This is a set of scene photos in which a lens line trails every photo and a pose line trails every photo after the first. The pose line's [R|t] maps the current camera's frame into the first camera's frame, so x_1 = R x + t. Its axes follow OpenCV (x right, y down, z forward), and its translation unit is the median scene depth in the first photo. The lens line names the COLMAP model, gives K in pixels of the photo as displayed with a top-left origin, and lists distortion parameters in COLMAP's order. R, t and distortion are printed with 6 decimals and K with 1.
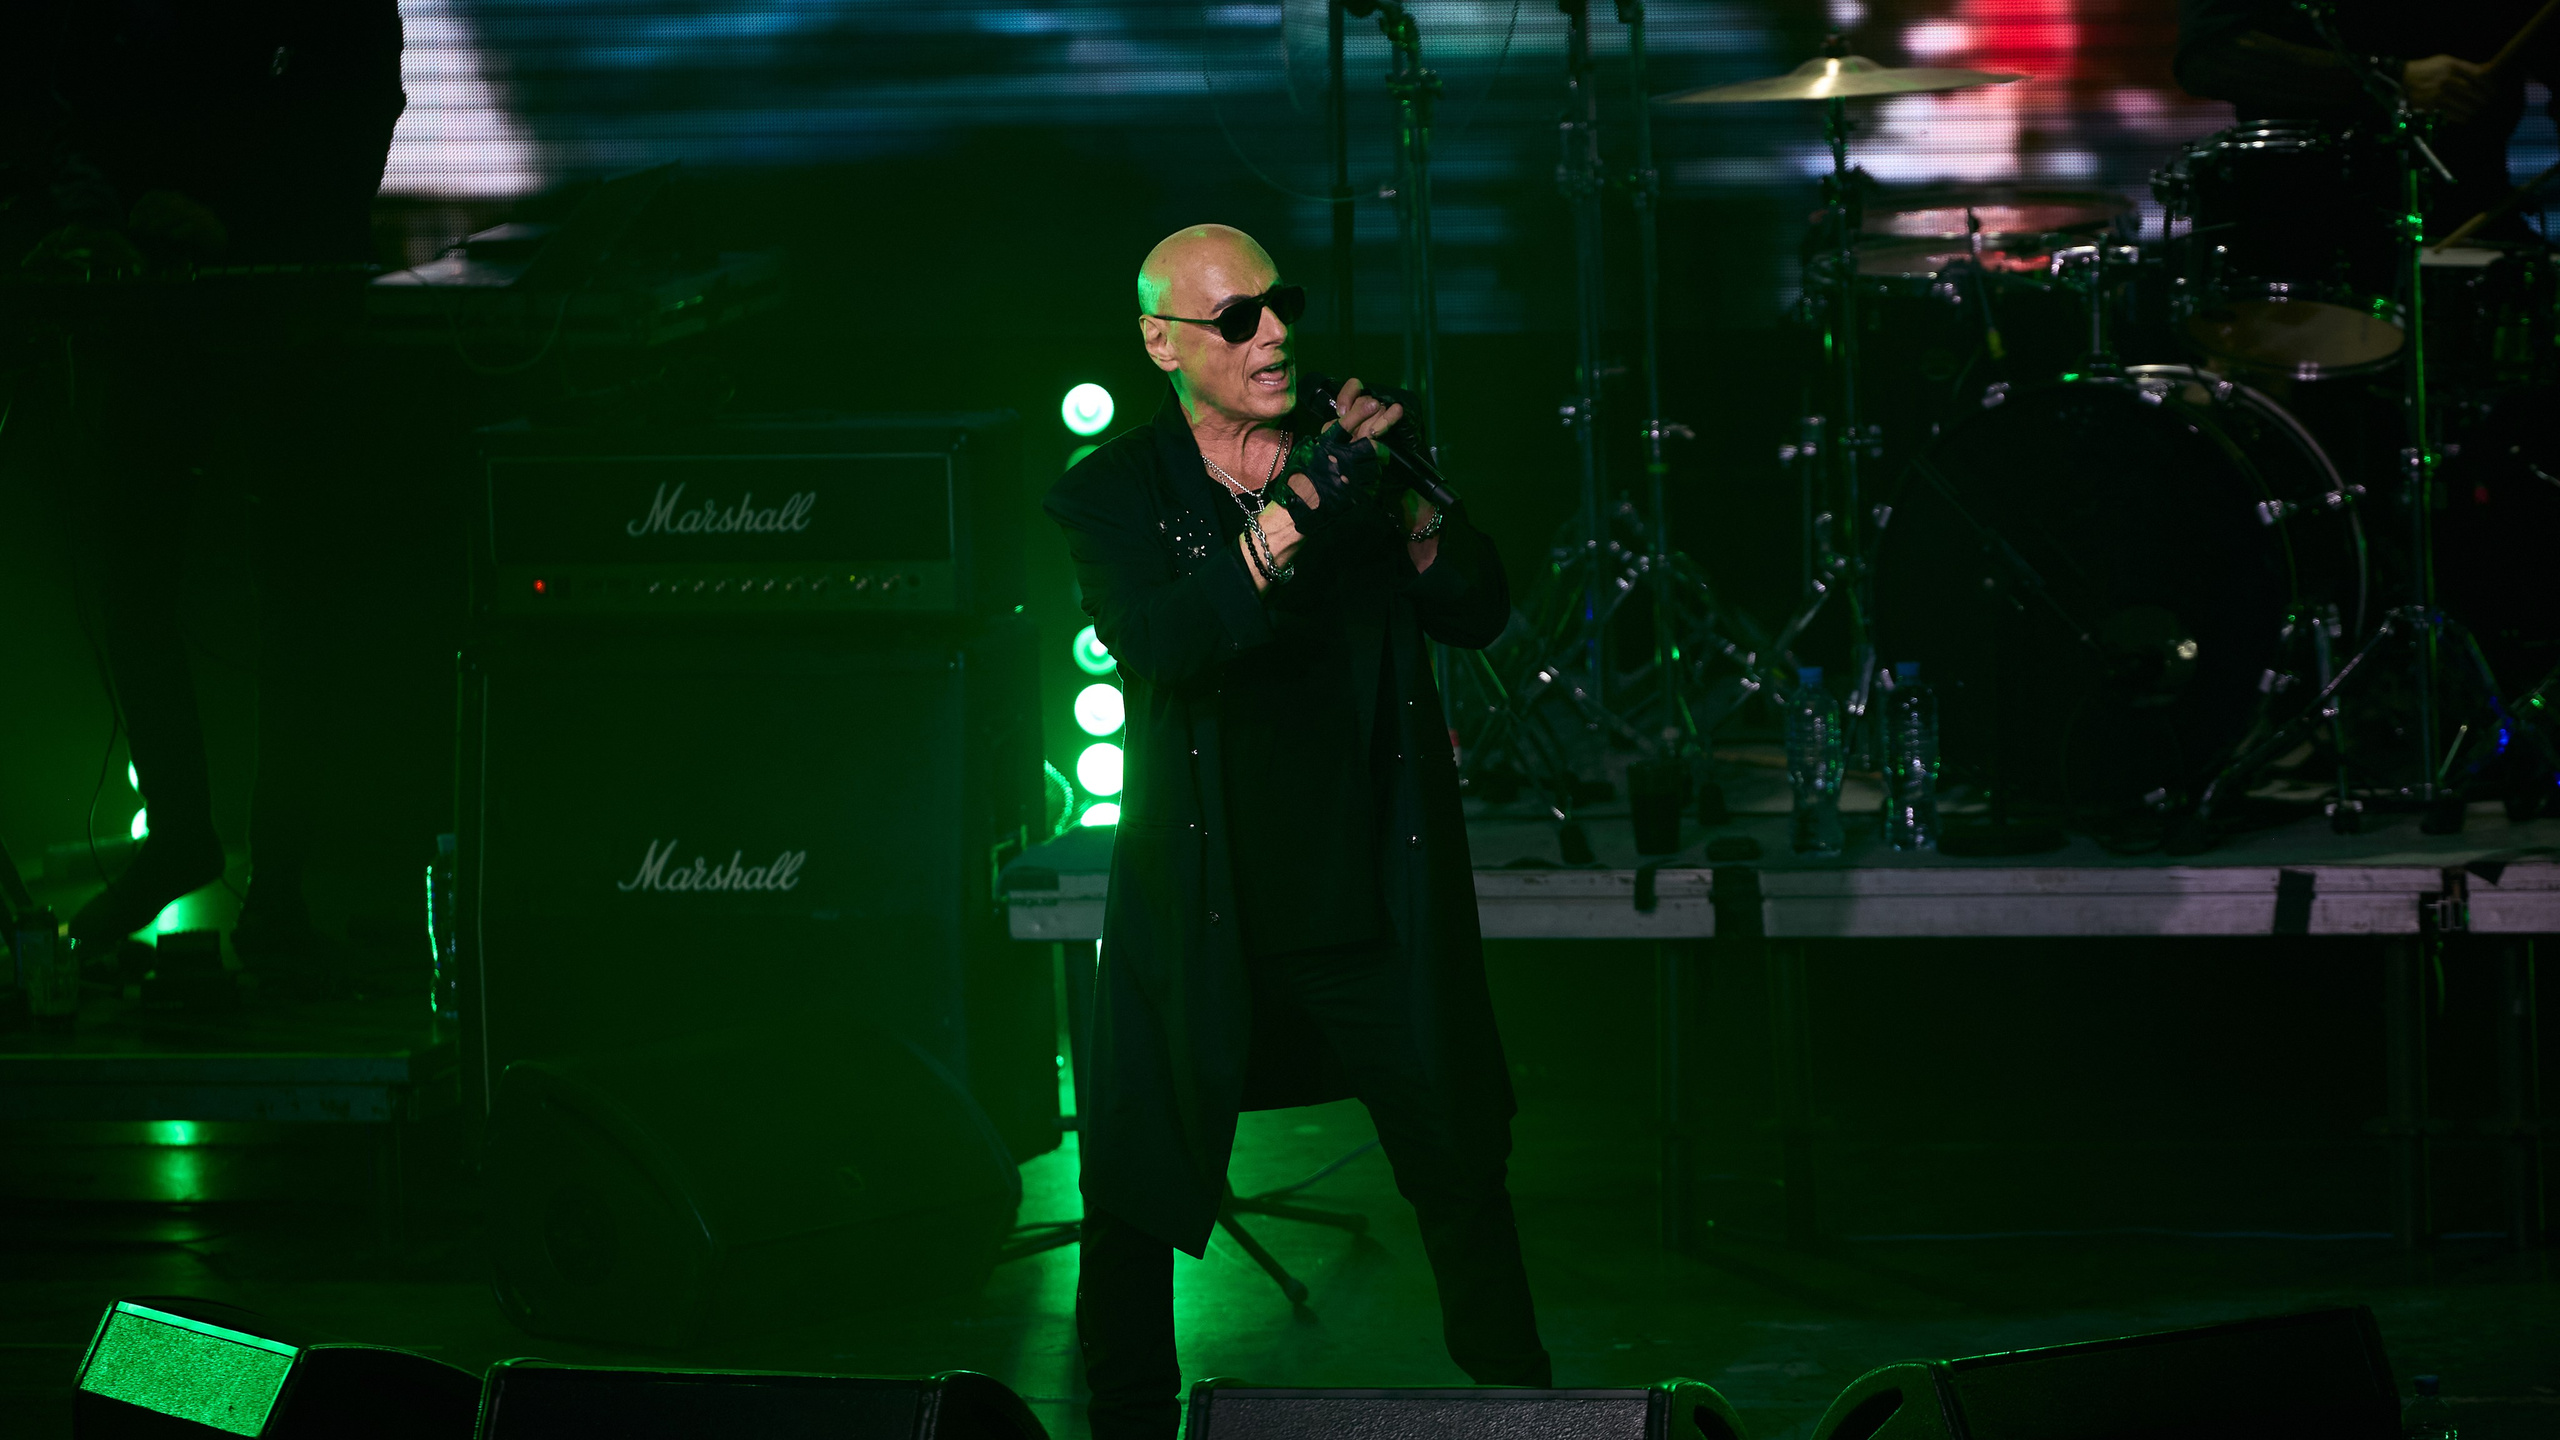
lens RADIAL K [[15829.0, 0, 1279.4], [0, 15829.0, 719.9], [0, 0, 1]] dist [0.414881, 0.000000]
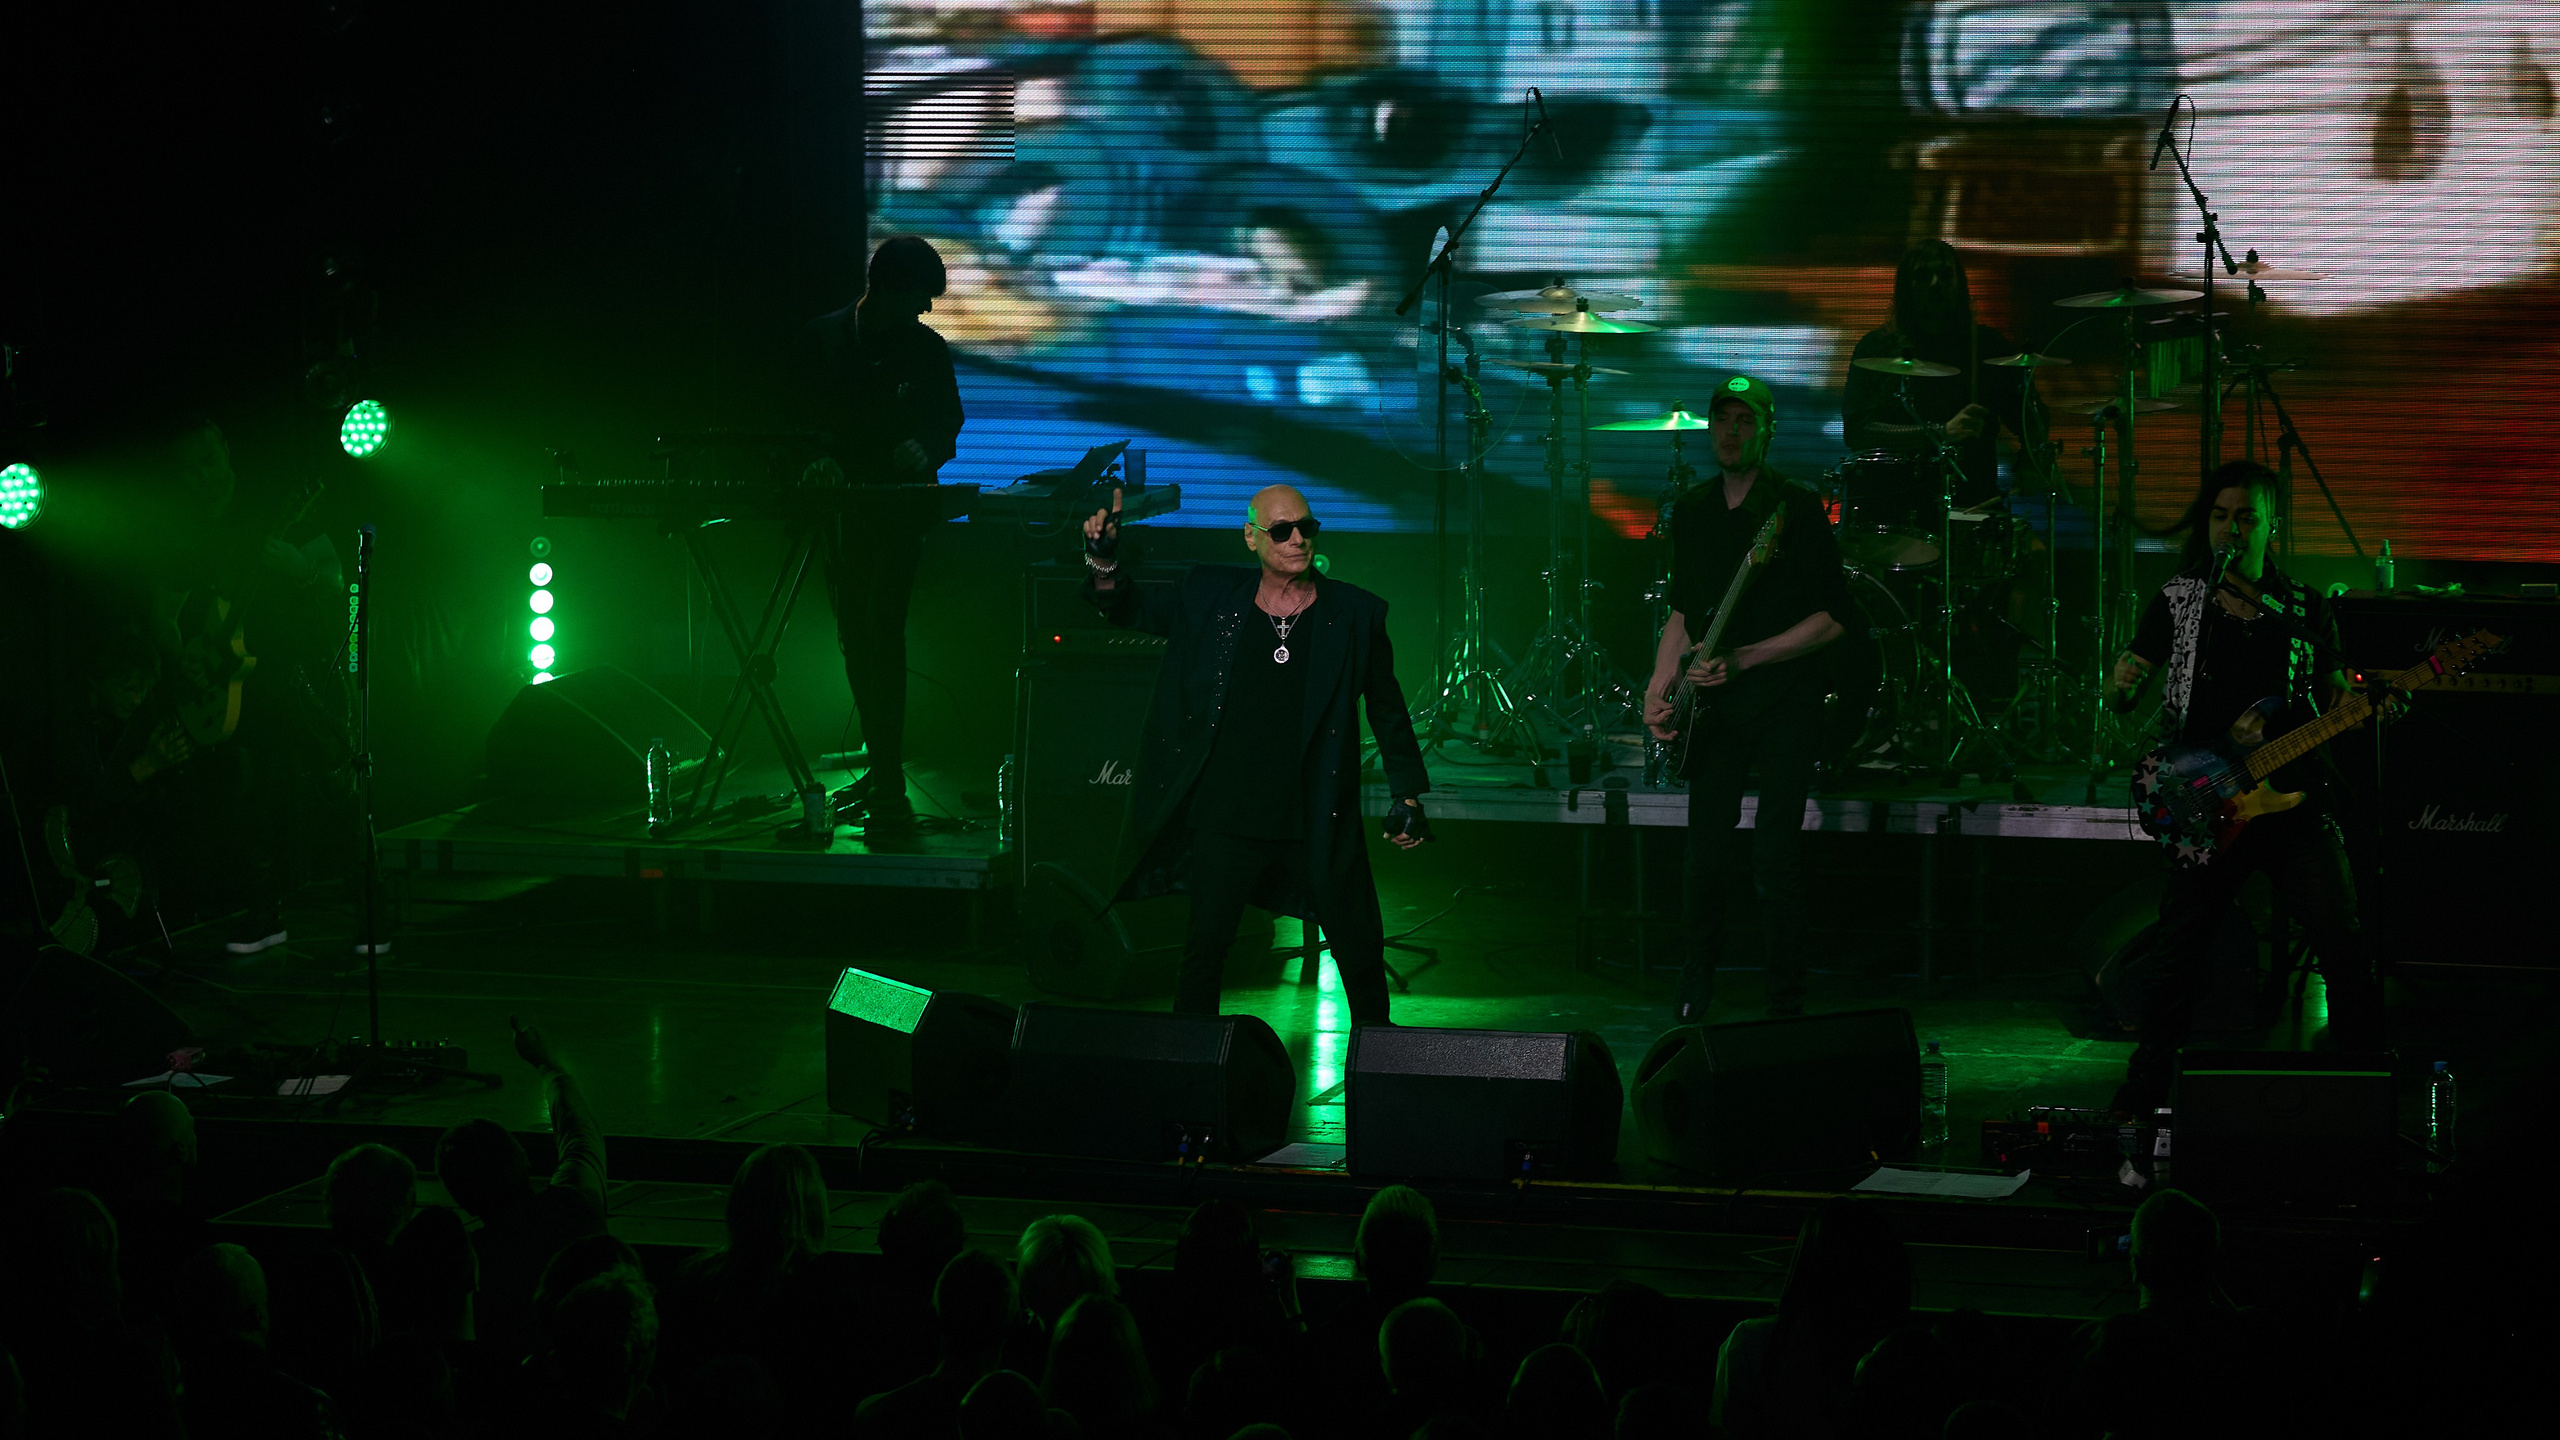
lens RADIAL K [[5899.9, 0, 1280.4], [0, 5899.9, 720.2], [0, 0, 1]] dist [-0.072213, 0.000000]
pose [[0.999315, 0.036070, -0.008326, -0.009954], [-0.036014, 0.999328, 0.006755, -0.003930], [0.008564, -0.006450, 0.999943, 0.210888]]
